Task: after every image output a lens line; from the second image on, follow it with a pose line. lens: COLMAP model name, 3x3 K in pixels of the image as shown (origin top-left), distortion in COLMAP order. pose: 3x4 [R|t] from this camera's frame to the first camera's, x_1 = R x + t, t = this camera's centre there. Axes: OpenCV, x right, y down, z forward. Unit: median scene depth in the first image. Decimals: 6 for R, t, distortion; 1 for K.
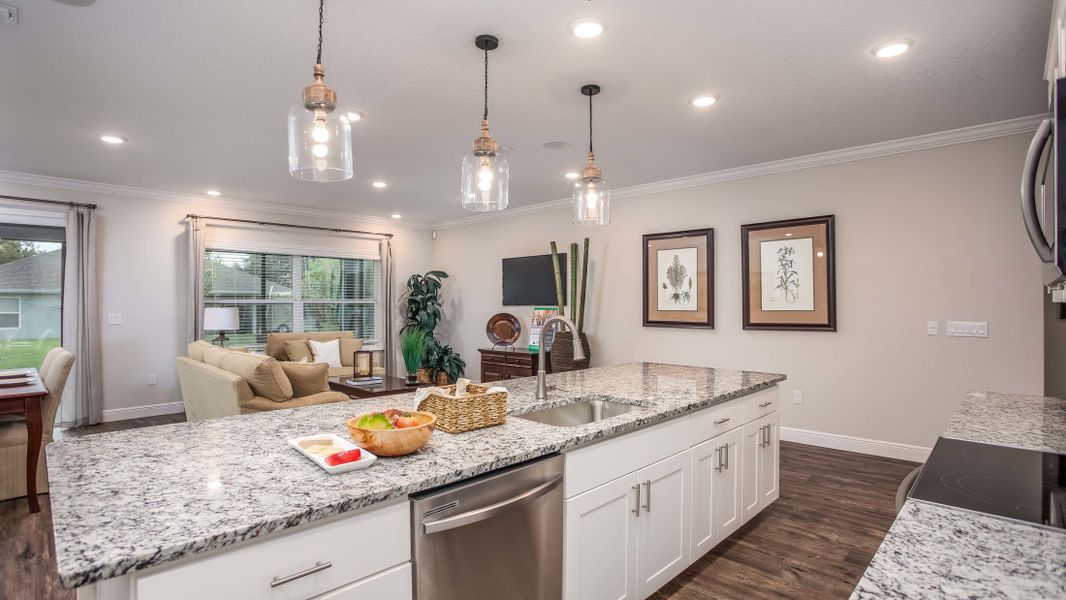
lens RADIAL K [[529.6, 0, 533.0], [0, 529.6, 300.0], [0, 0, 1]] dist [-0.071771, 0.027743]
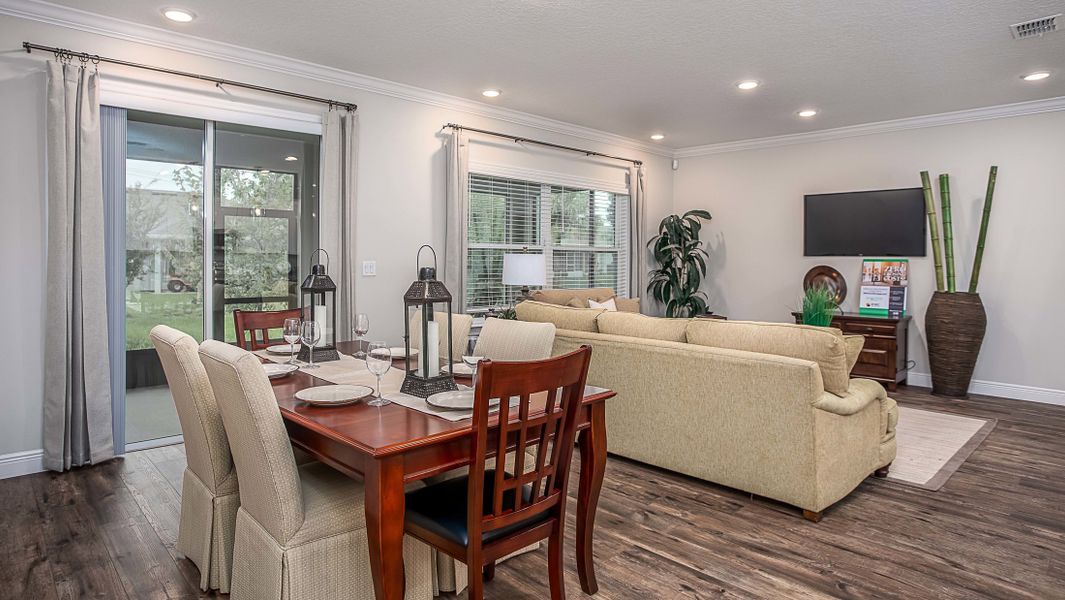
lens RADIAL K [[601.7, 0, 532.8], [0, 601.7, 274.6], [0, 0, 1]] dist [-0.034093, 0.000112]
pose [[0.999797, 0.010838, -0.016989, -0.462753], [-0.010181, 0.999215, 0.038291, 0.009031], [0.017390, -0.038110, 0.999122, 0.137031]]
